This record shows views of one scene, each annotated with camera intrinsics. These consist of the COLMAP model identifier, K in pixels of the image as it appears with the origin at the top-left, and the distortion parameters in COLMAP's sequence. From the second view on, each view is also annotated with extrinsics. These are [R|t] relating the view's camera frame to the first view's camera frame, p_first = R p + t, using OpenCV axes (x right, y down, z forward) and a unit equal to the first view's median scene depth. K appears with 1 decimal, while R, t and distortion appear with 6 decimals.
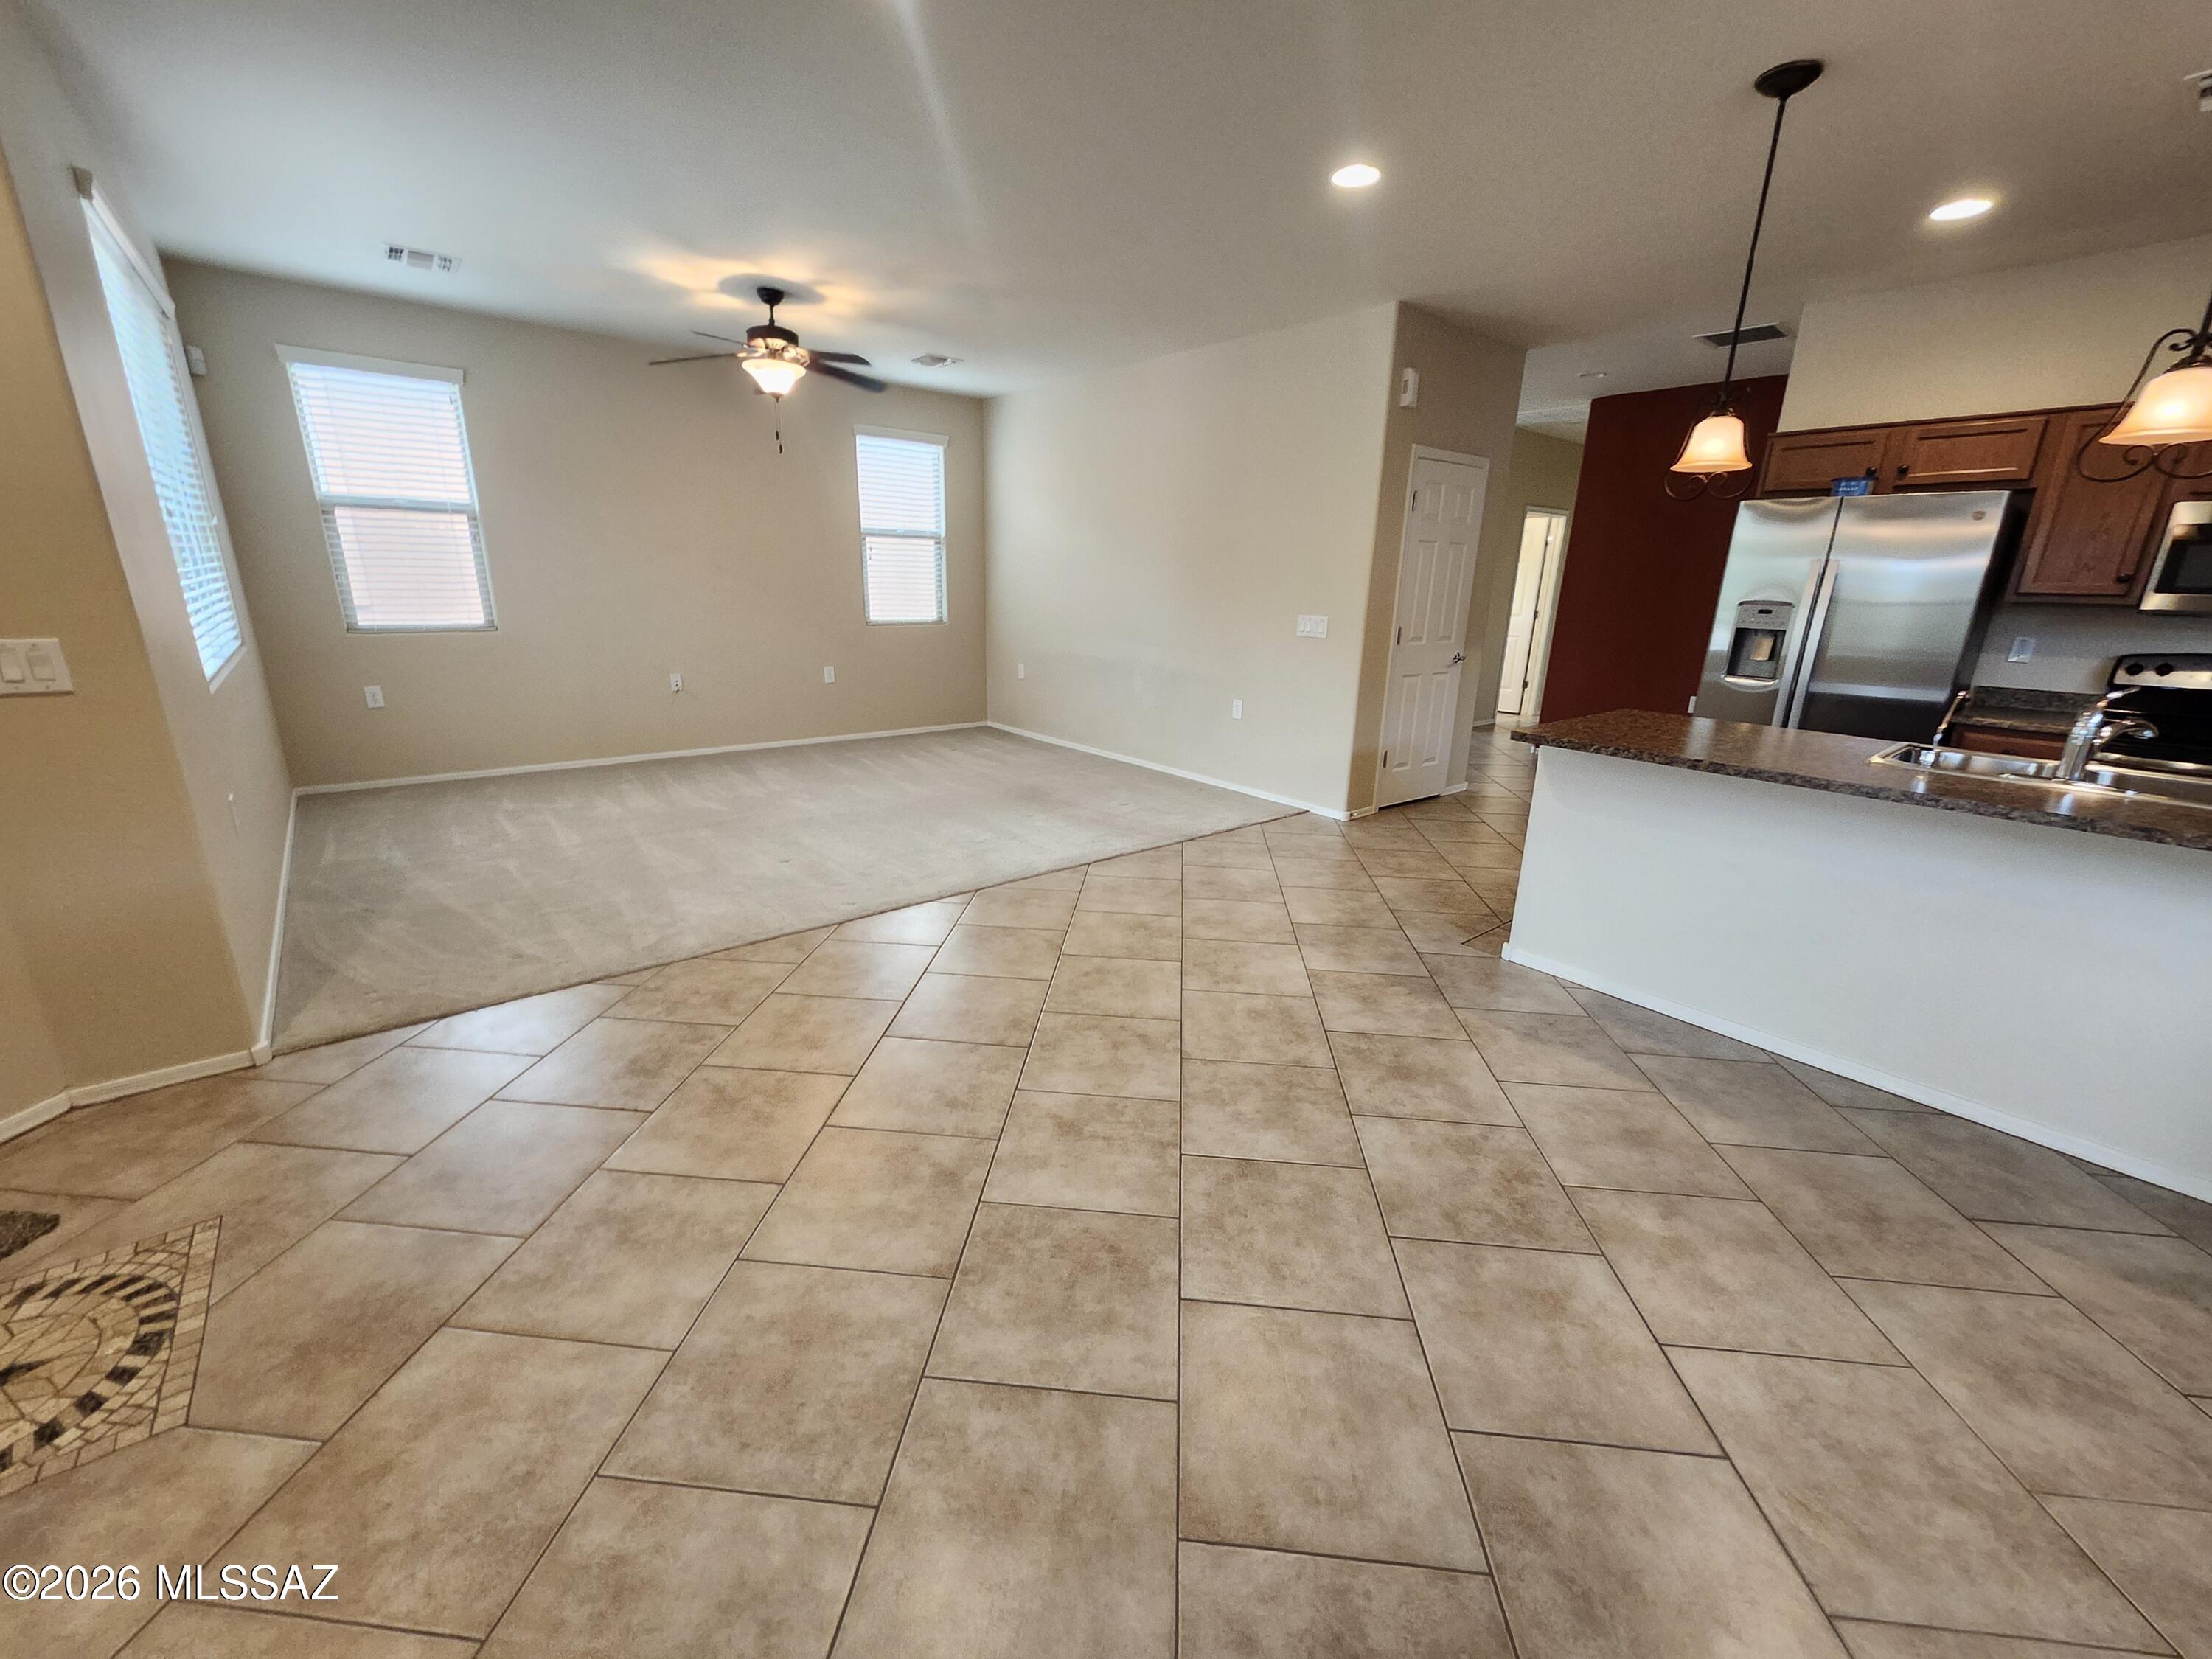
lens RADIAL K [[871.1, 0, 1104.0], [0, 871.1, 832.8], [0, 0, 1]] dist [0.002610, -0.000486]
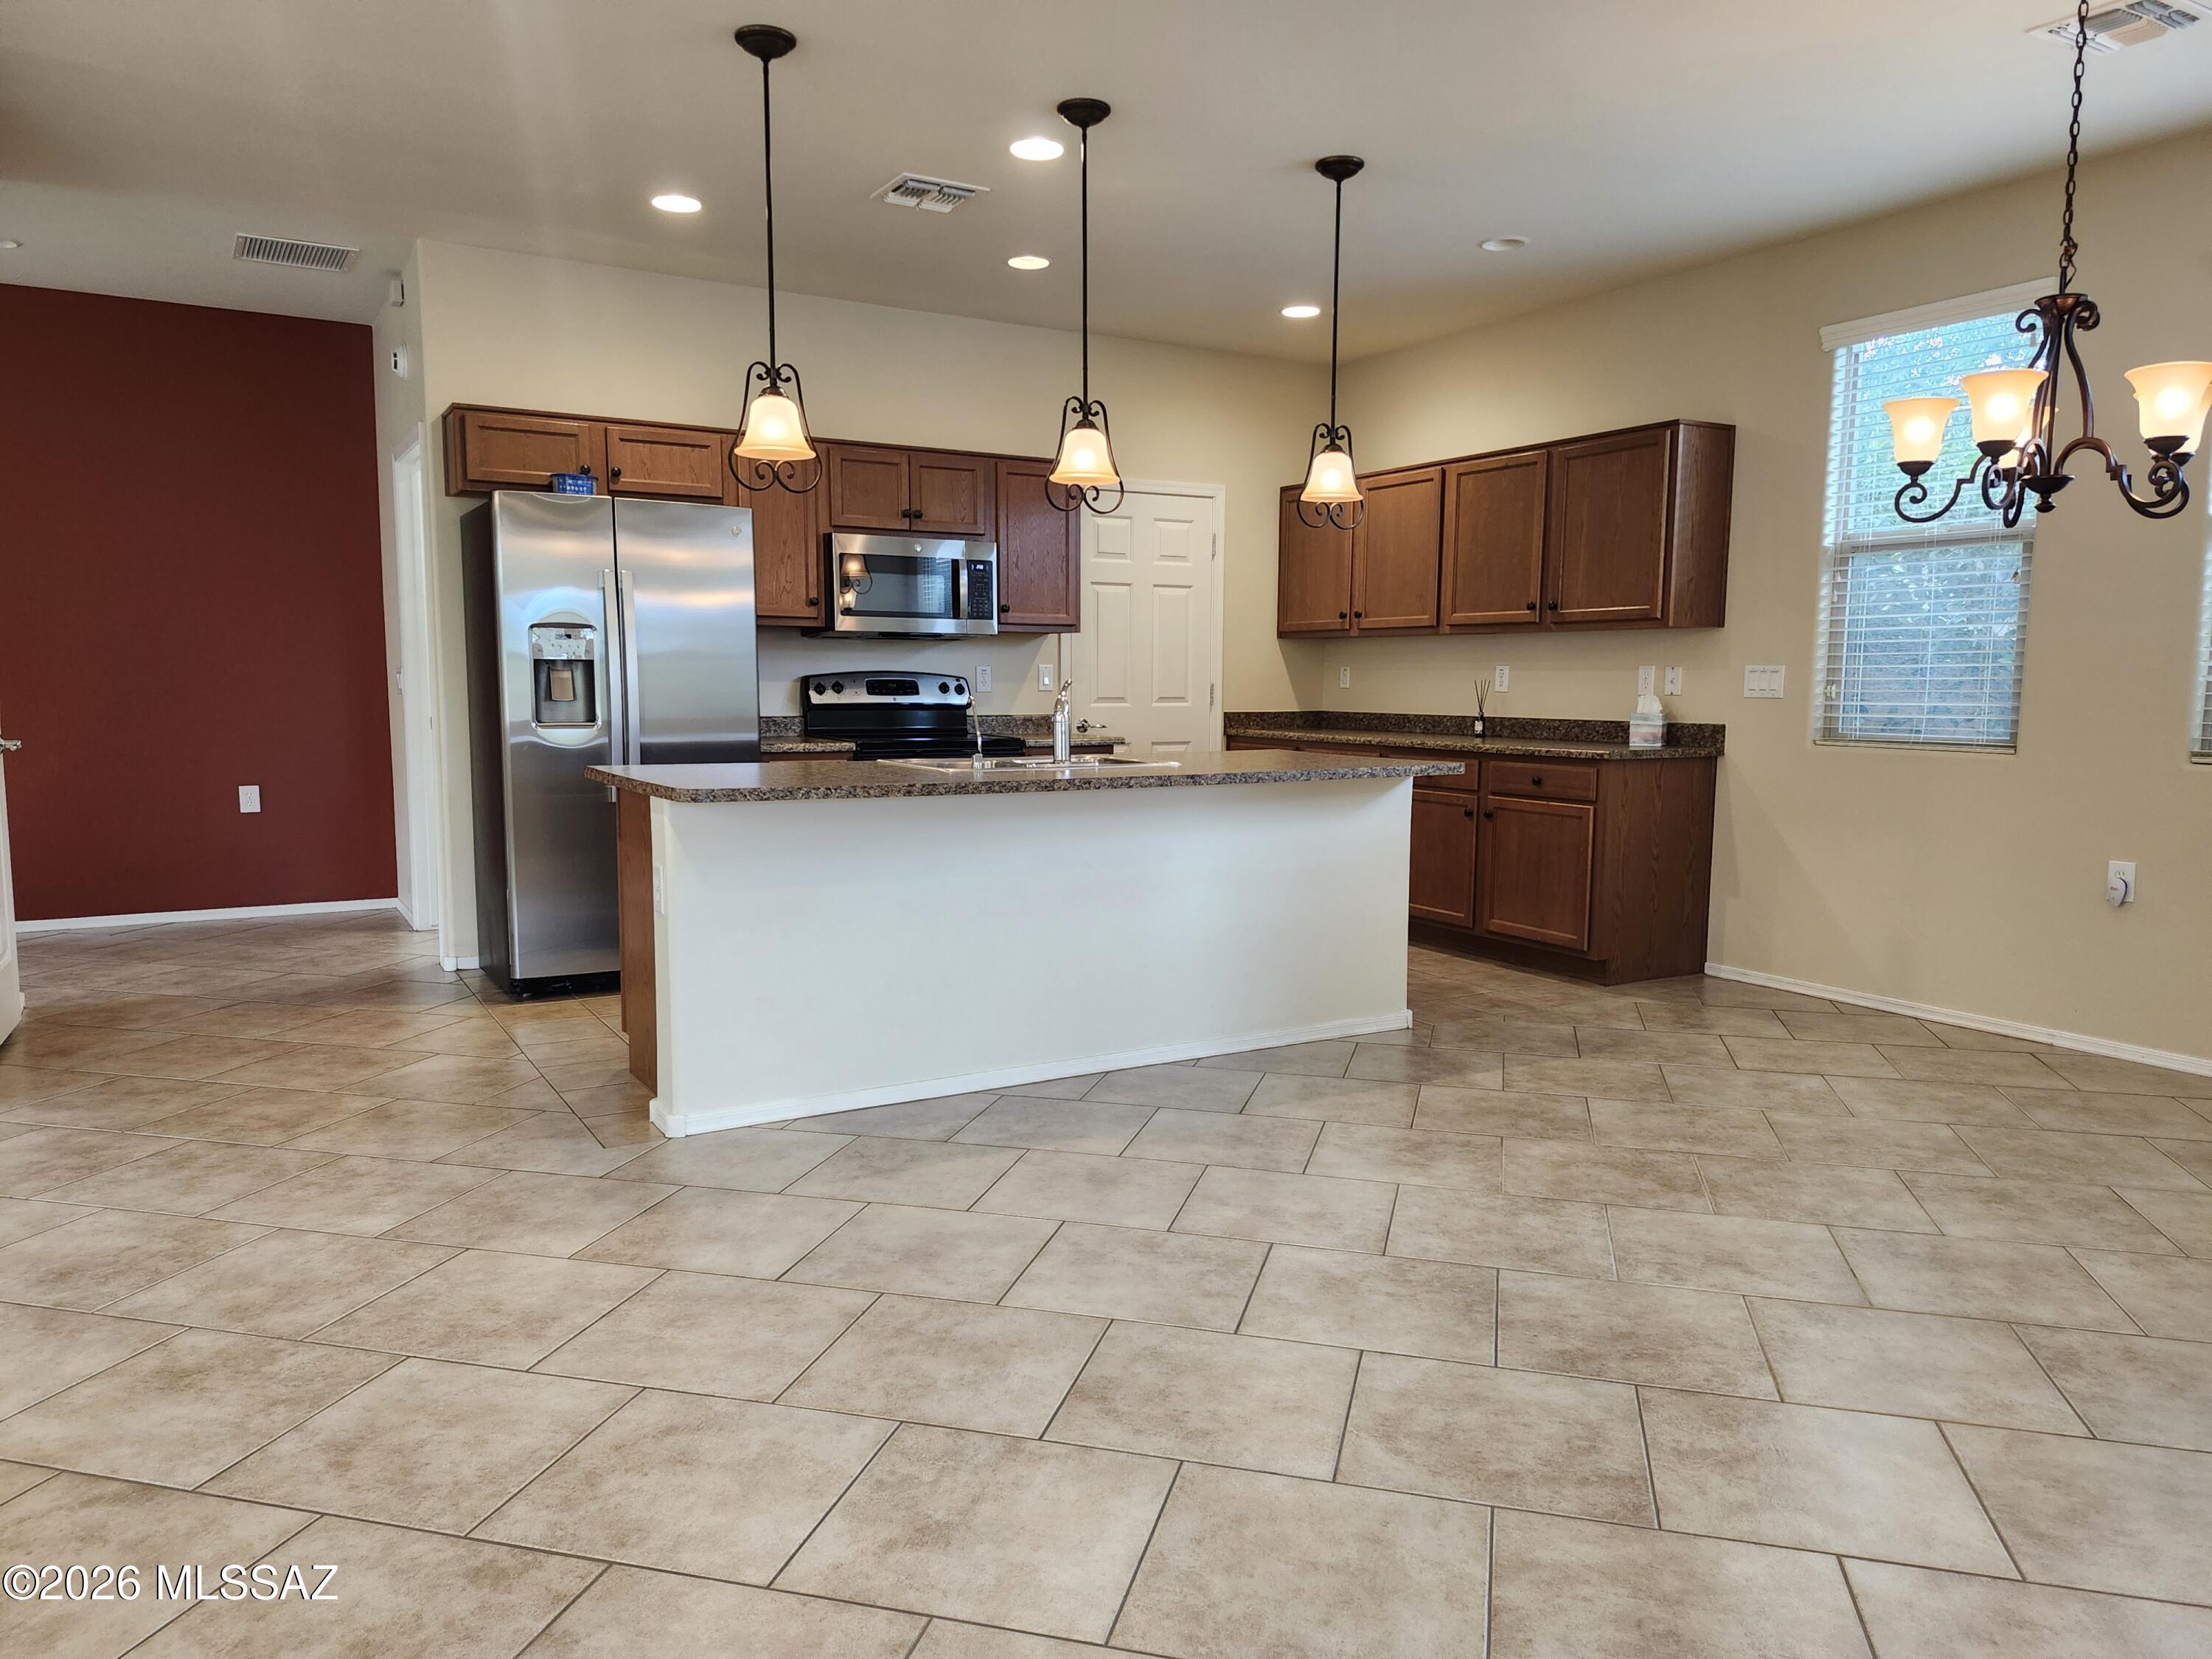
lens RADIAL K [[1527.2, 0, 1103.1], [0, 1527.2, 831.7], [0, 0, 1]] dist [0.086613, -0.093737]
pose [[0.170226, -0.126999, 0.977187, -0.573439], [0.277984, 0.957573, 0.076025, -0.073302], [-0.945383, 0.258701, 0.198307, 0.385547]]
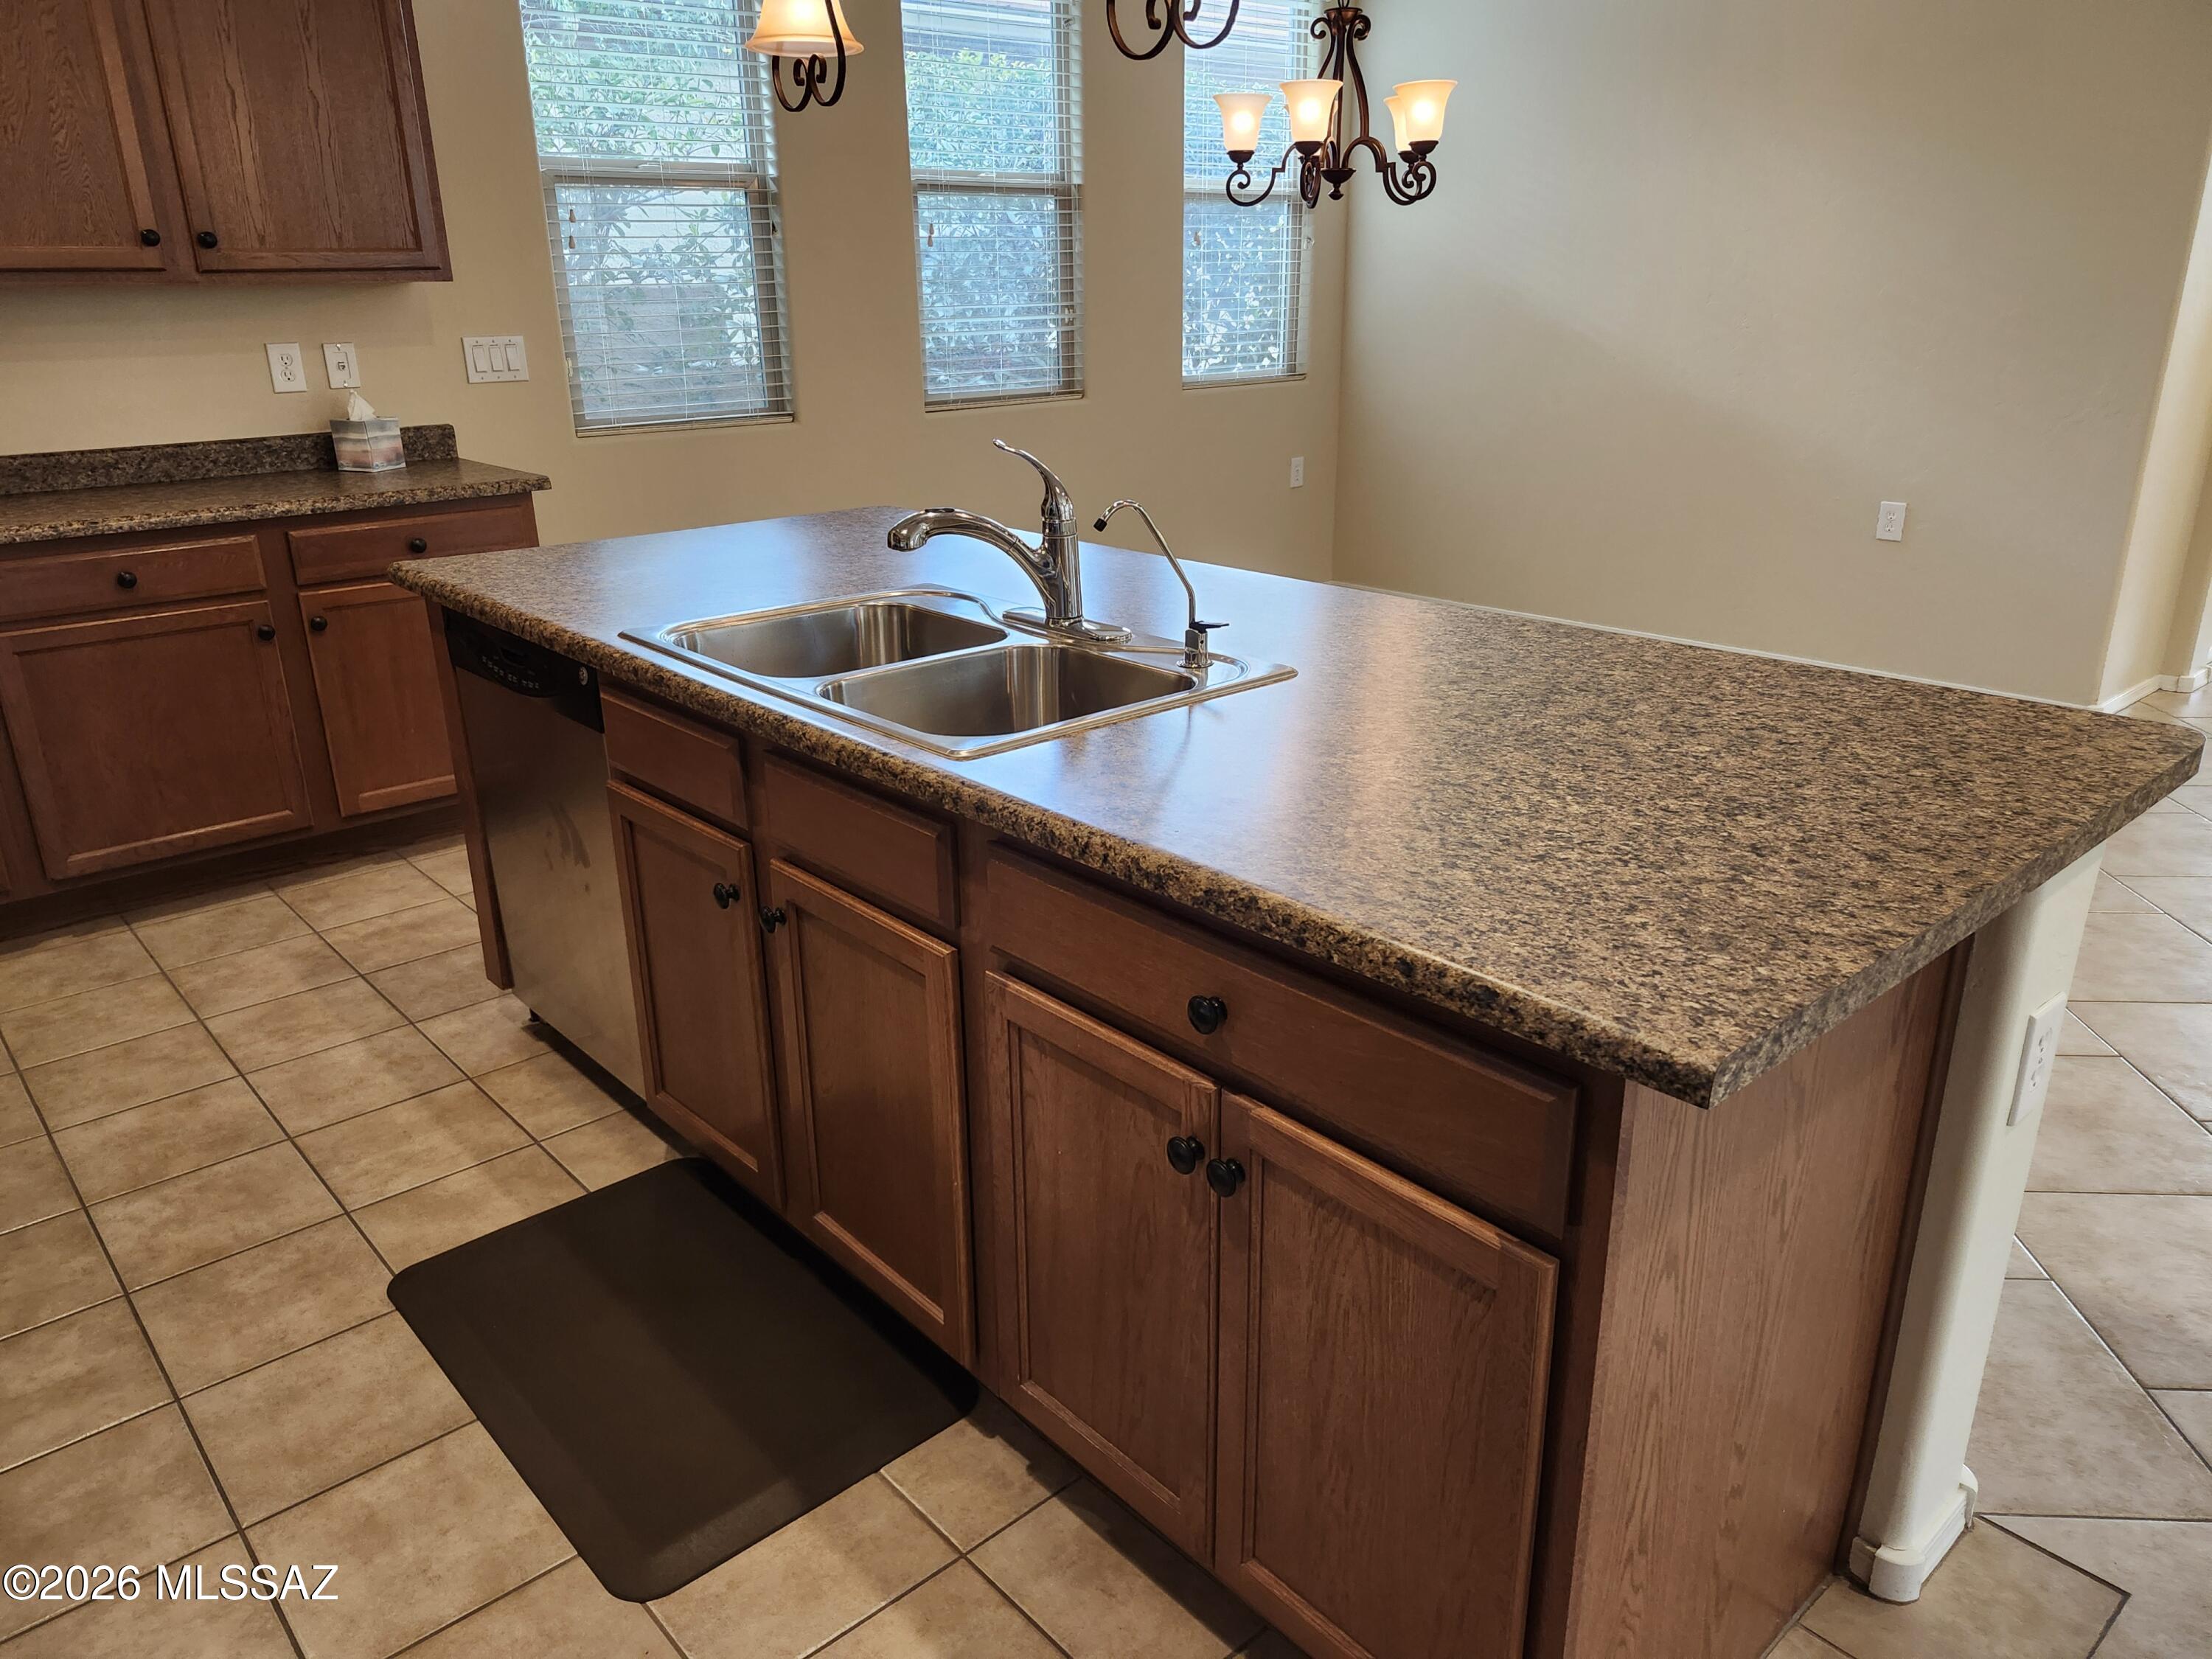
lens RADIAL K [[1527.2, 0, 1139.4], [0, 1527.2, 827.1], [0, 0, 1]] dist [0.086613, -0.093737]
pose [[-0.998641, -0.005701, -0.051797, 0.739044], [-0.035497, 0.802118, 0.596109, -0.363090], [0.038149, 0.597138, -0.801231, 1.242995]]
